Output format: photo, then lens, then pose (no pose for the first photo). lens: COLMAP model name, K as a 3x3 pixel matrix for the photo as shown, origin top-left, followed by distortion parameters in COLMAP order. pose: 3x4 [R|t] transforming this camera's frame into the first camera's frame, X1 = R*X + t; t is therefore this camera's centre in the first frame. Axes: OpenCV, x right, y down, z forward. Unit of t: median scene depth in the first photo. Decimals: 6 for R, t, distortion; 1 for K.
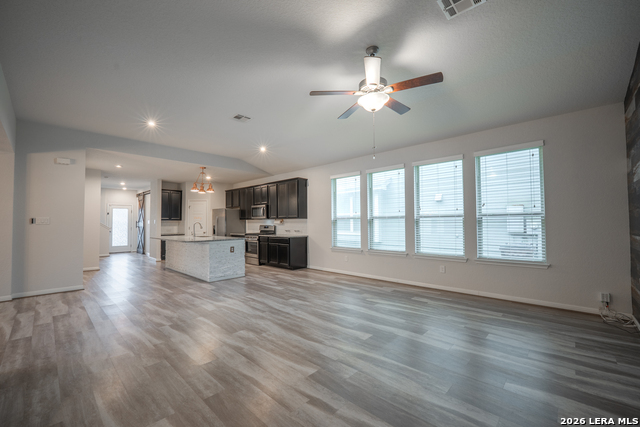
lens RADIAL K [[266.7, 0, 315.4], [0, 266.7, 214.5], [0, 0, 1]] dist [-0.010091, -0.000411]
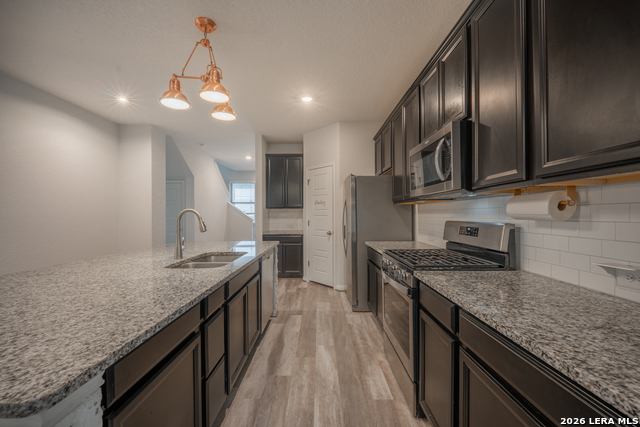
lens RADIAL K [[261.3, 0, 316.3], [0, 261.3, 214.7], [0, 0, 1]] dist [-0.007688, -0.000380]
pose [[0.687120, 0.003289, -0.726537, -0.117144], [0.022916, 0.999394, 0.026197, 0.025829], [0.726183, -0.034649, 0.686628, 0.791318]]
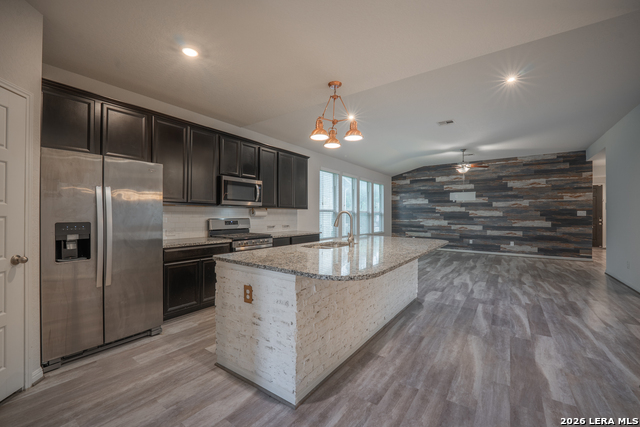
lens RADIAL K [[266.7, 0, 315.4], [0, 266.7, 214.5], [0, 0, 1]] dist [-0.010091, -0.000411]
pose [[-0.140845, 0.008006, 0.989999, -0.752803], [-0.033376, 0.999361, -0.012830, 0.035263], [-0.989469, -0.034850, -0.140487, 0.969227]]
